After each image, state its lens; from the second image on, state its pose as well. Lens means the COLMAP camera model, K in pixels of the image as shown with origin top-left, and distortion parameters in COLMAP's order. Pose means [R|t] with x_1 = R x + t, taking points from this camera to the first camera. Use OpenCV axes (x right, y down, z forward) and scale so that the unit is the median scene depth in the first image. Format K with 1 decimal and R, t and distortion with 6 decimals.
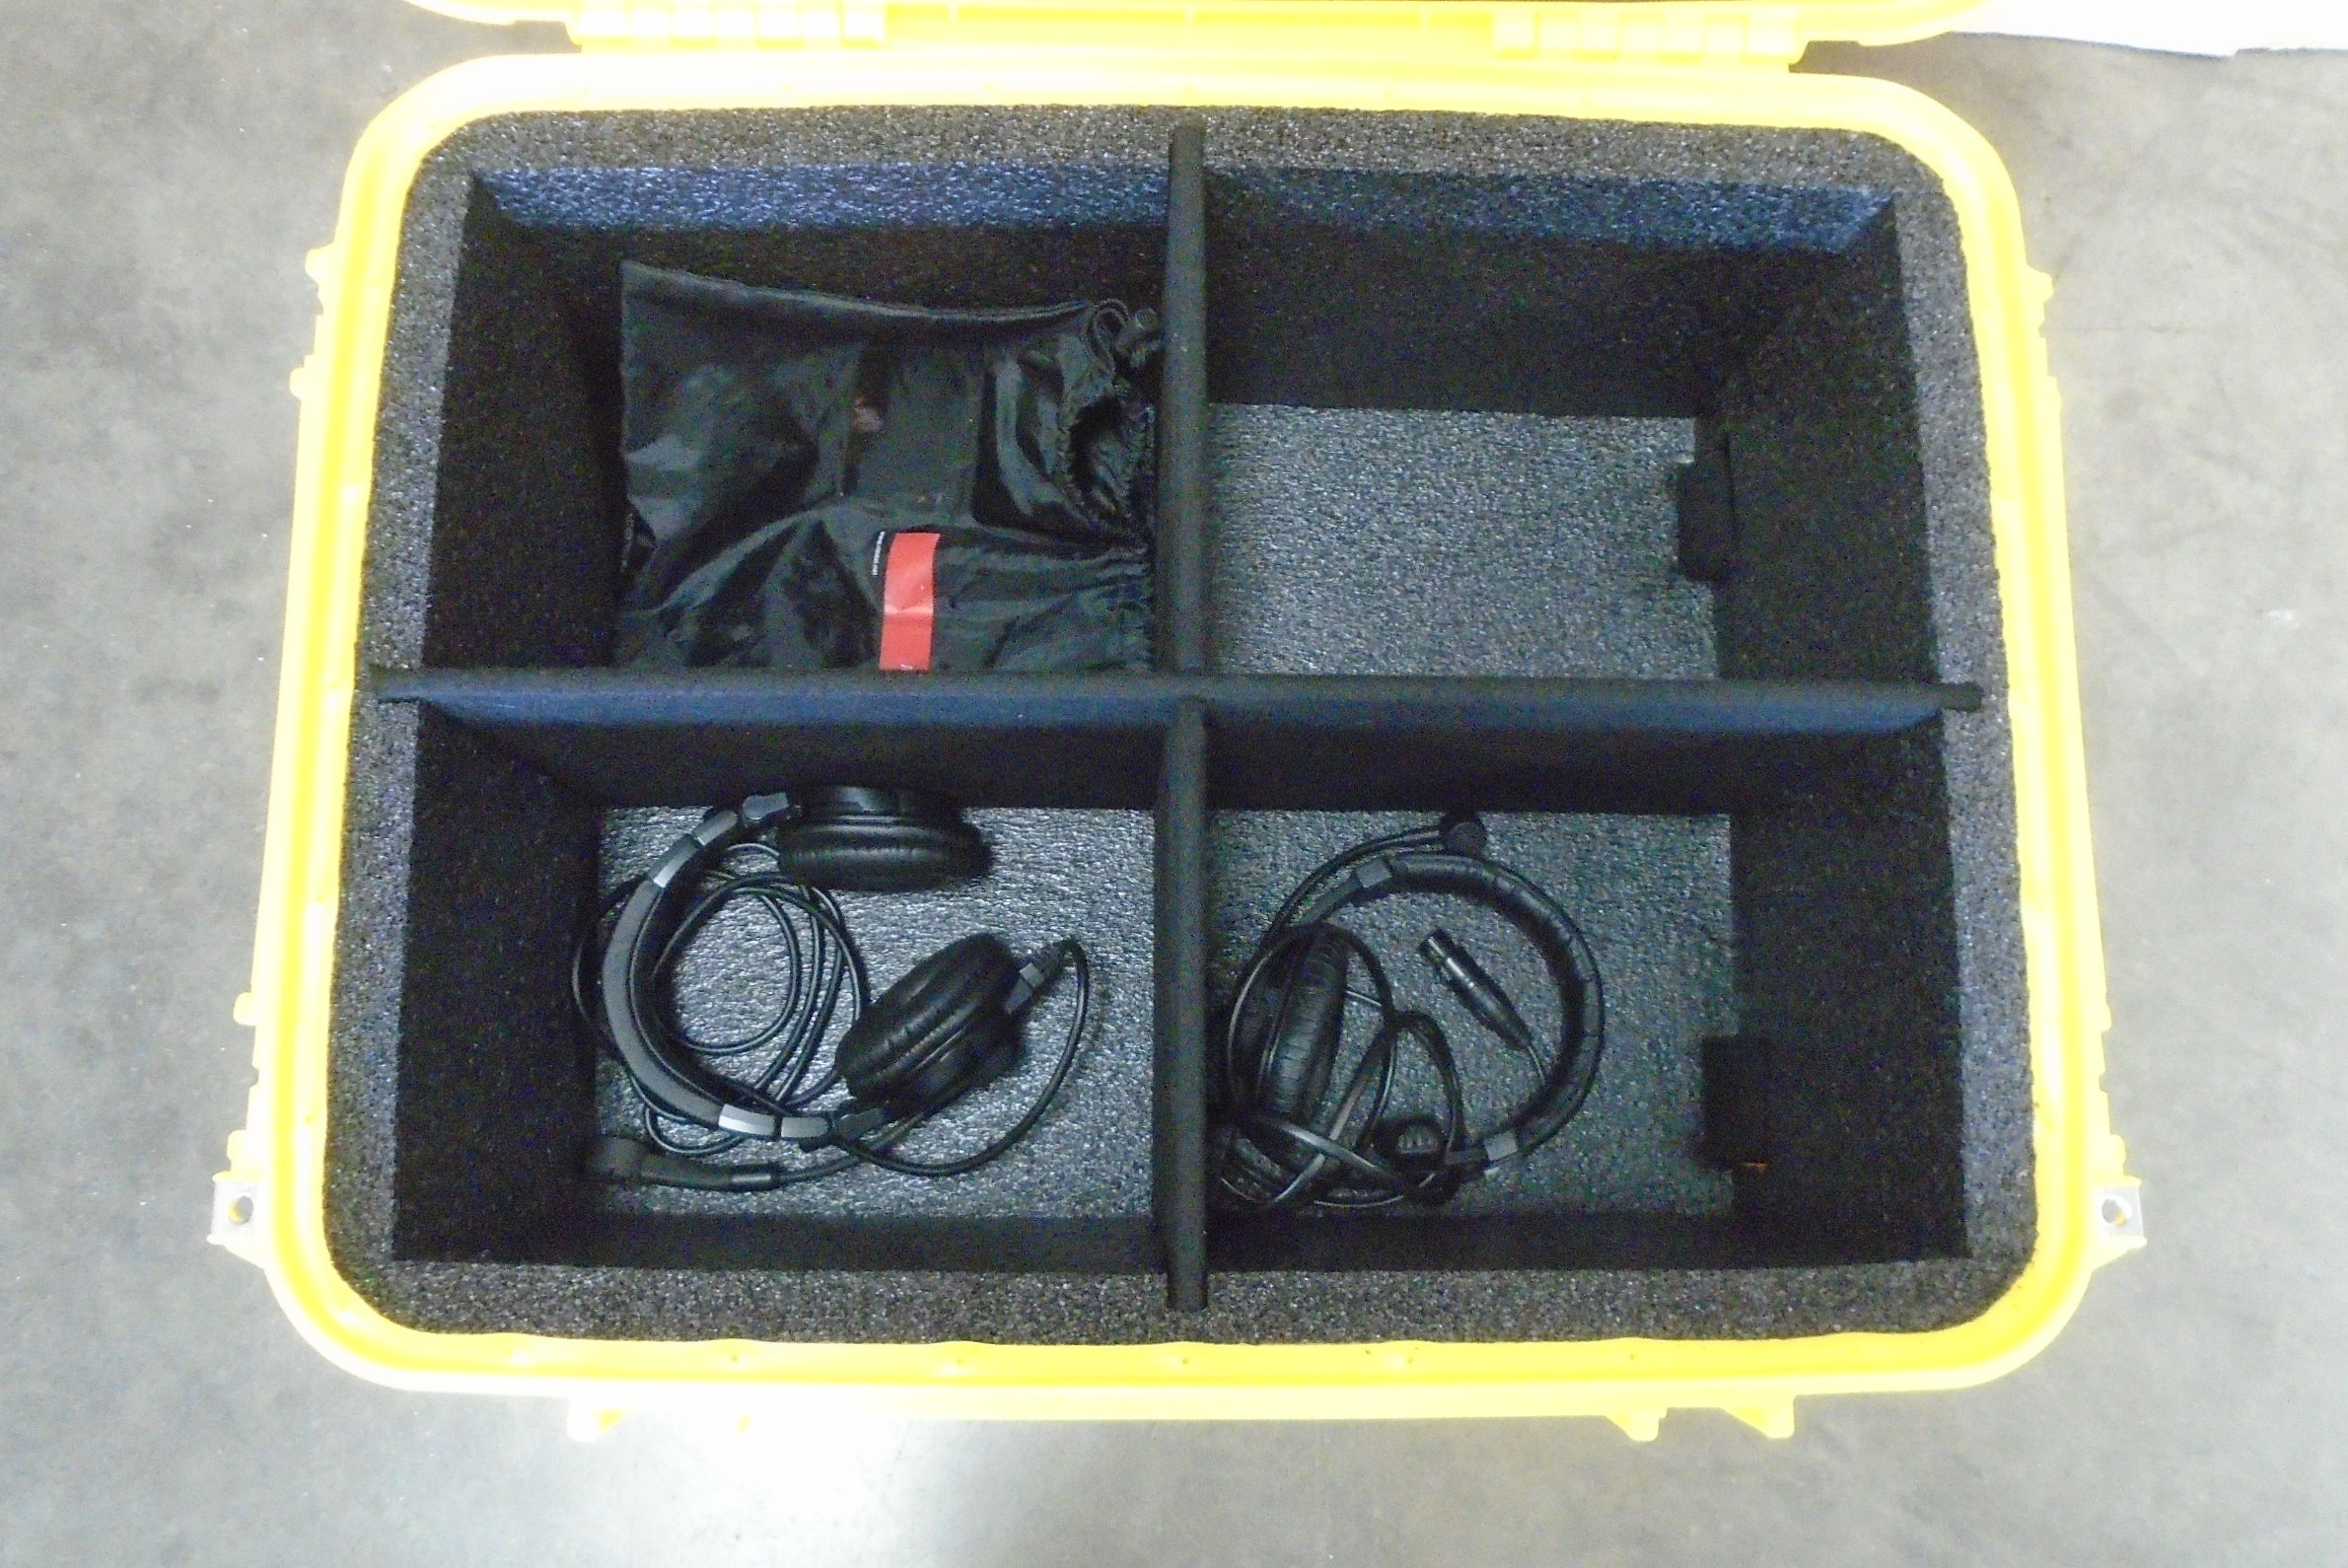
lens RADIAL K [[2002.4, 0, 1134.1], [0, 2002.4, 780.8], [0, 0, 1]] dist [-0.009542, 0.000209]
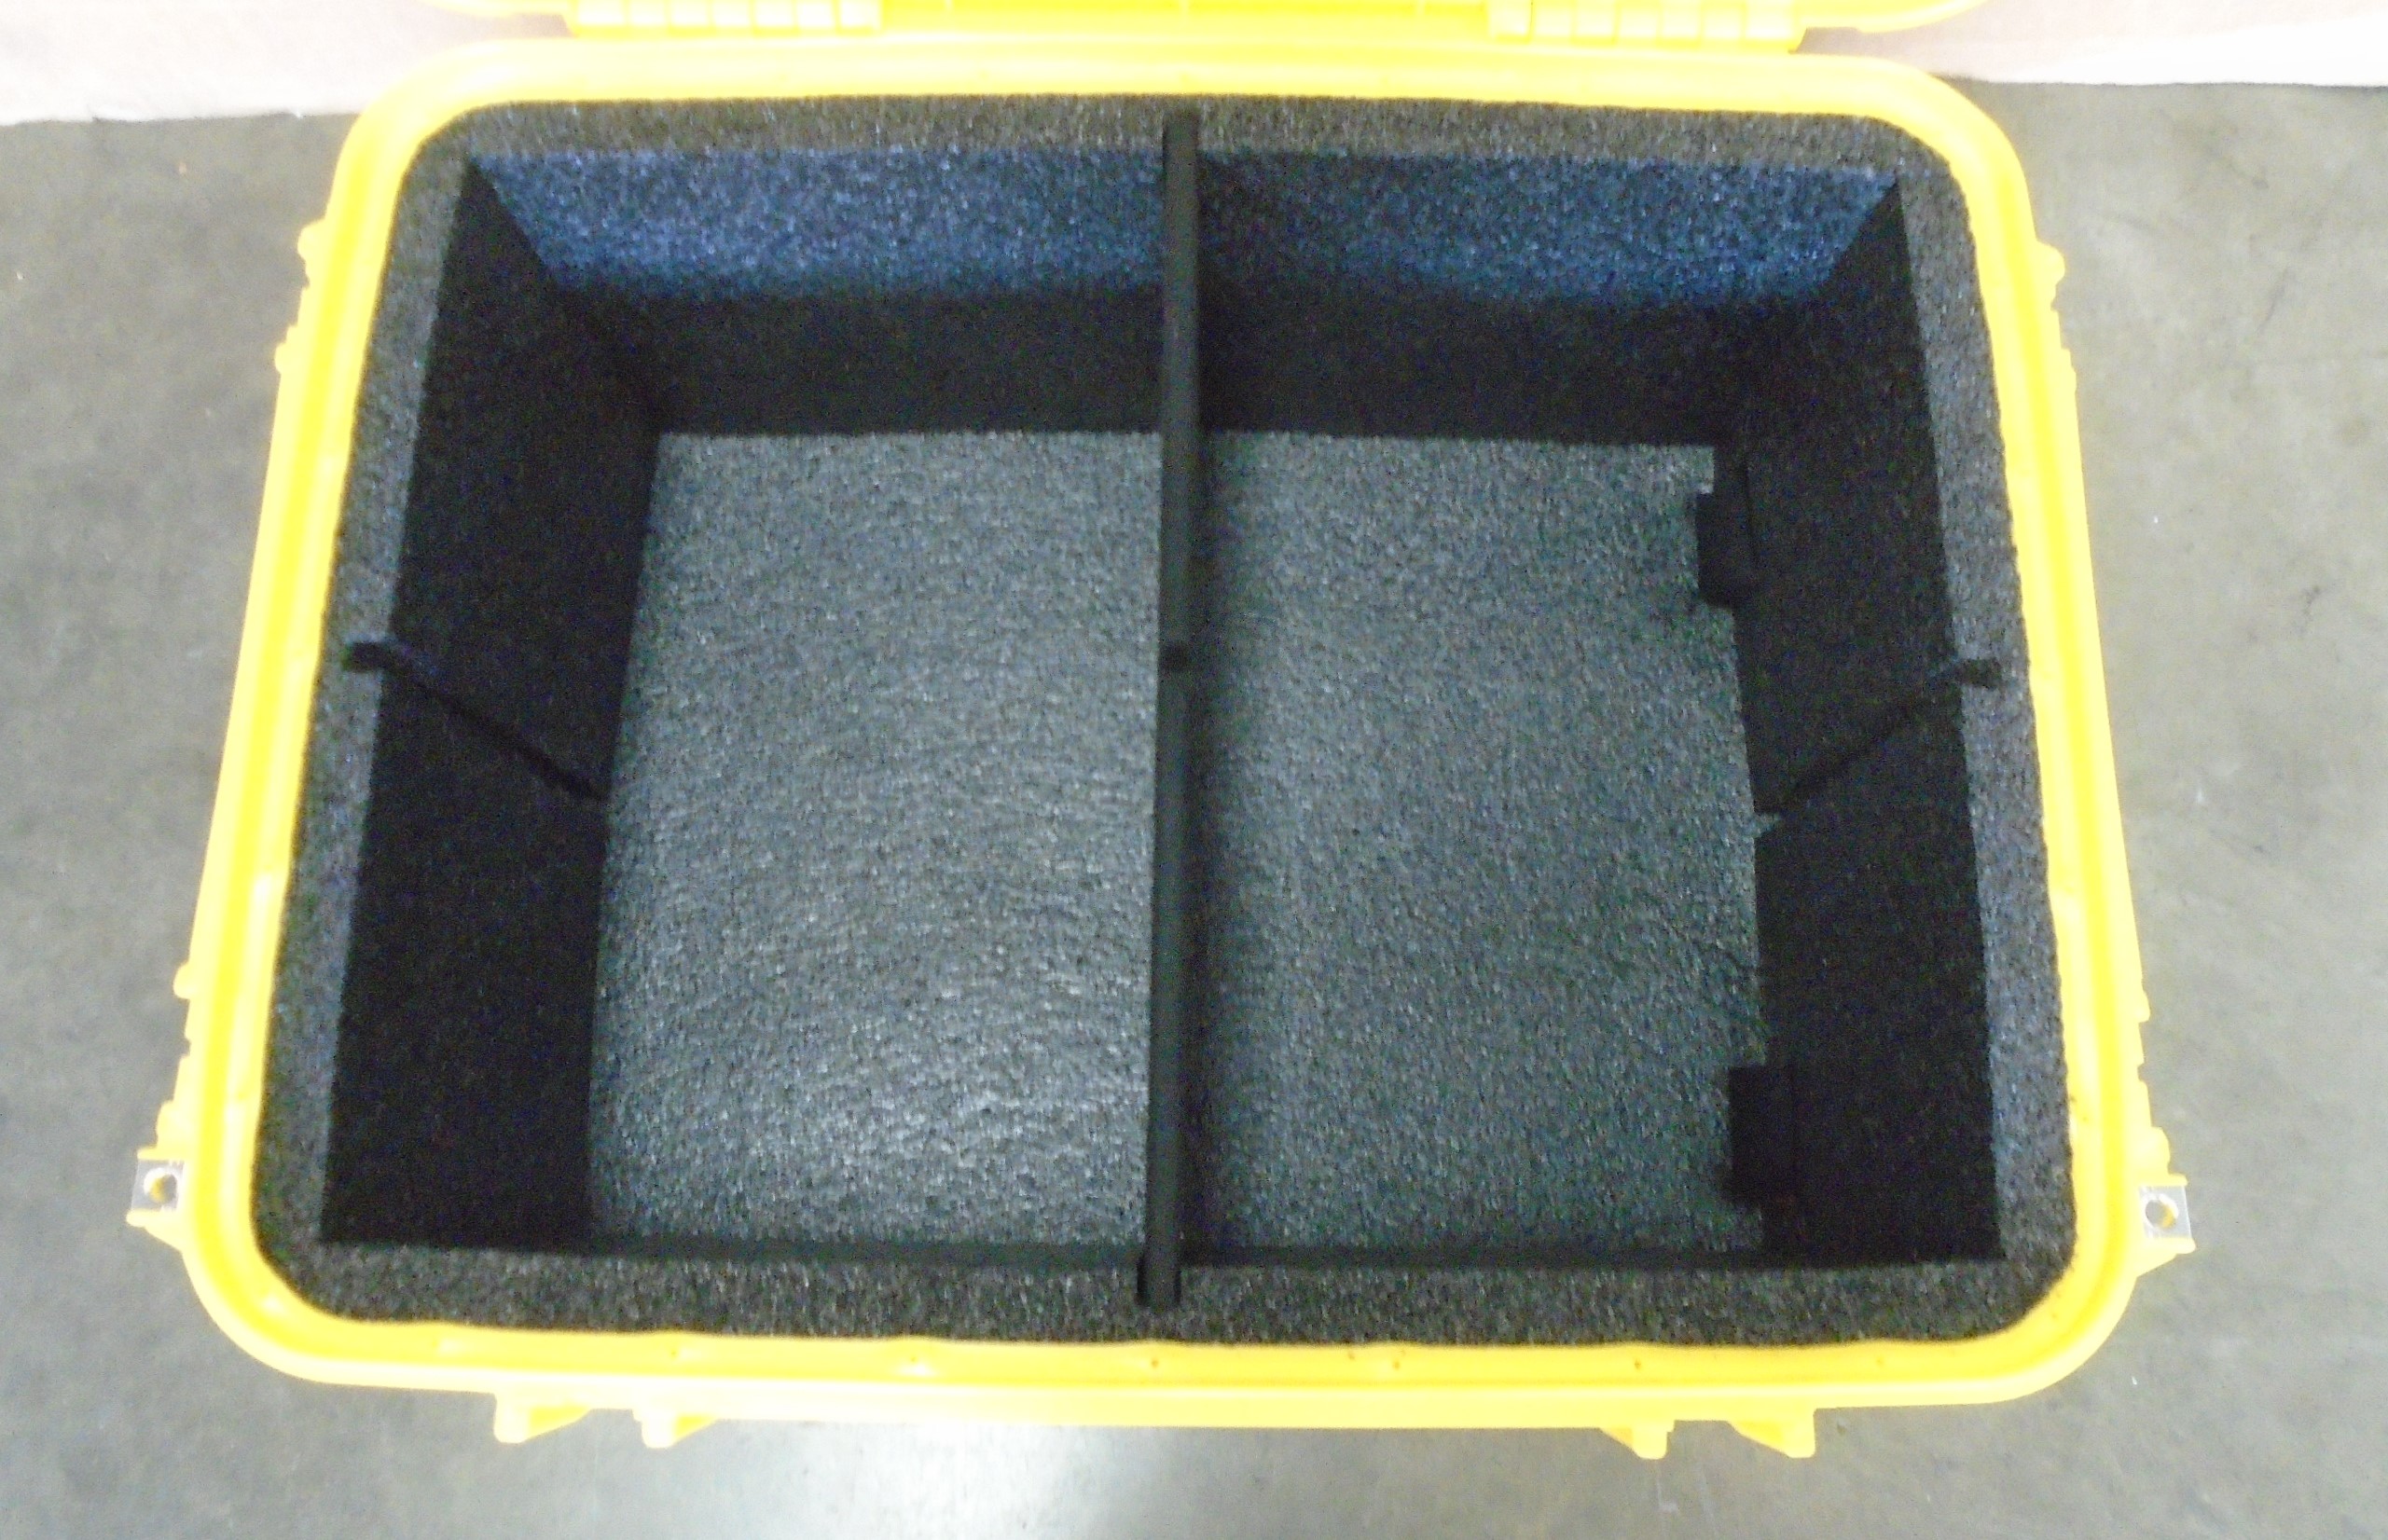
lens RADIAL K [[1893.1, 0, 1186.8], [0, 1893.1, 775.4], [0, 0, 1]] dist [-0.002962, -0.008964]
pose [[0.999695, 0.004979, -0.024181, 0.053777], [-0.006988, 0.996466, -0.083705, 0.080984], [0.023679, 0.083848, 0.996197, 0.088665]]
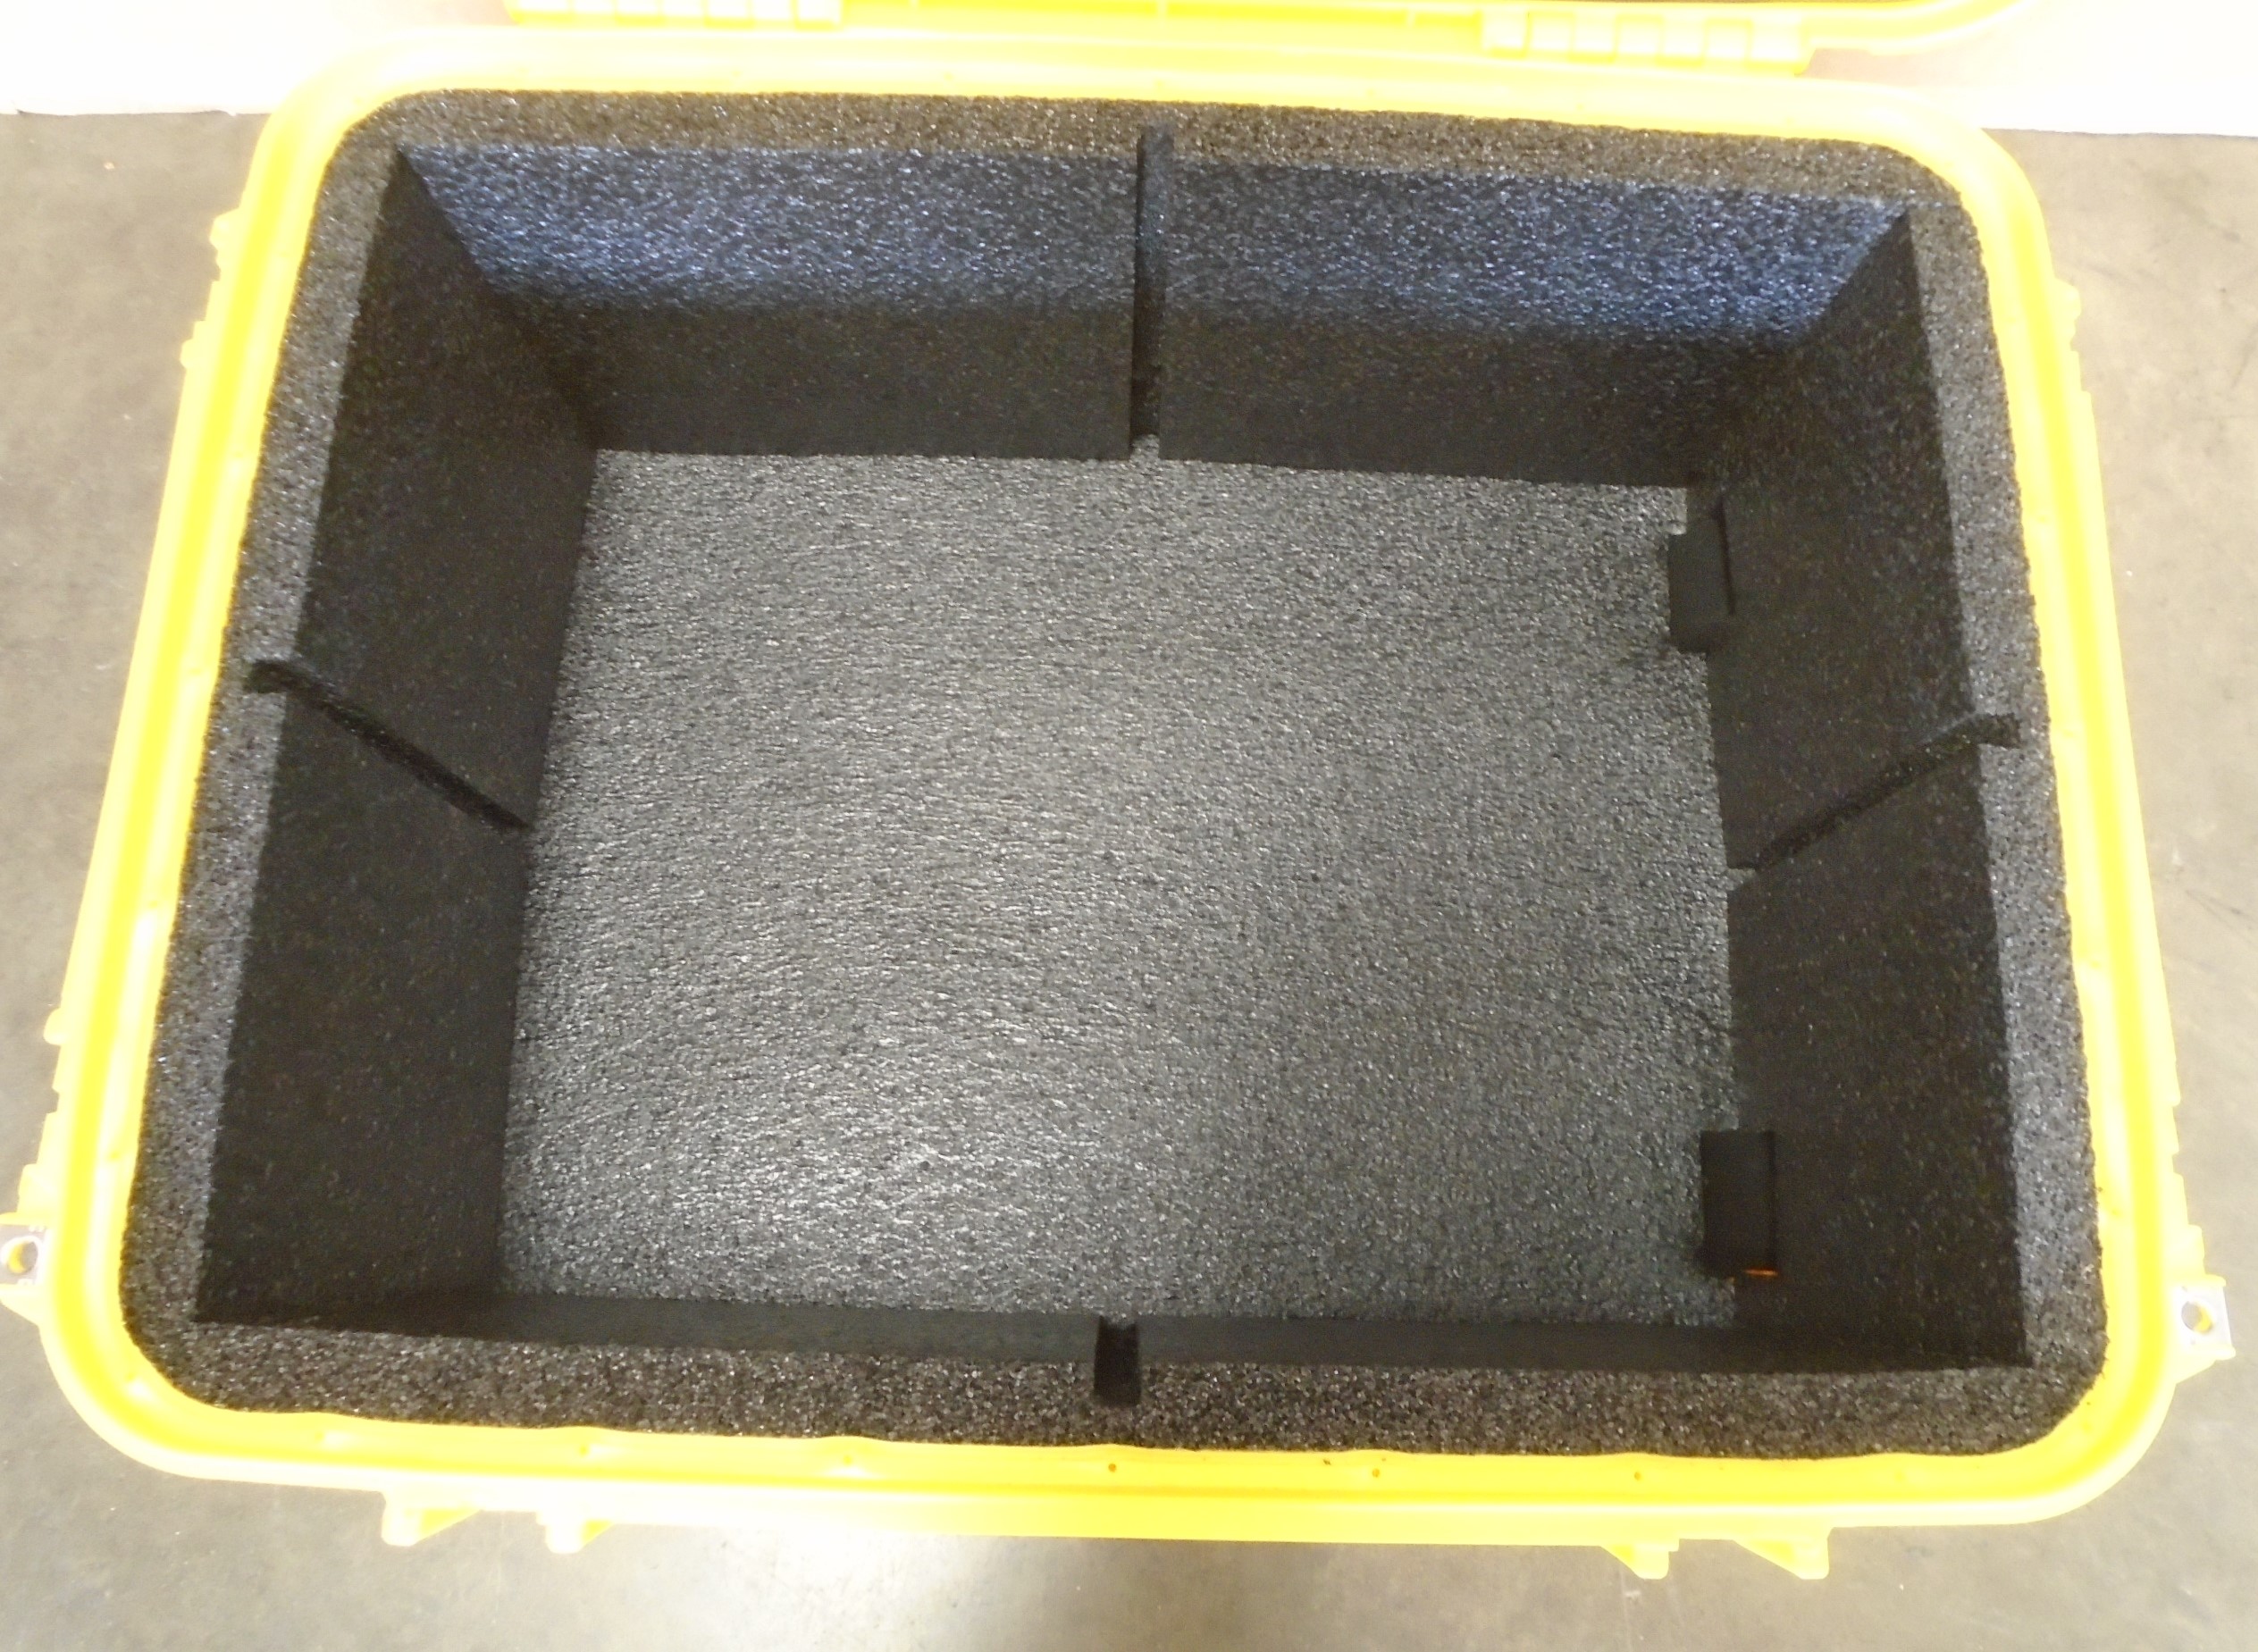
lens RADIAL K [[1815.6, 0, 1143.9], [0, 1815.6, 767.9], [0, 0, 1]] dist [-0.005483, -0.003617]
pose [[0.999694, 0.024541, -0.003048, 0.030323], [-0.024724, 0.994512, -0.101663, 0.064115], [0.000536, 0.101707, 0.994814, 0.179305]]
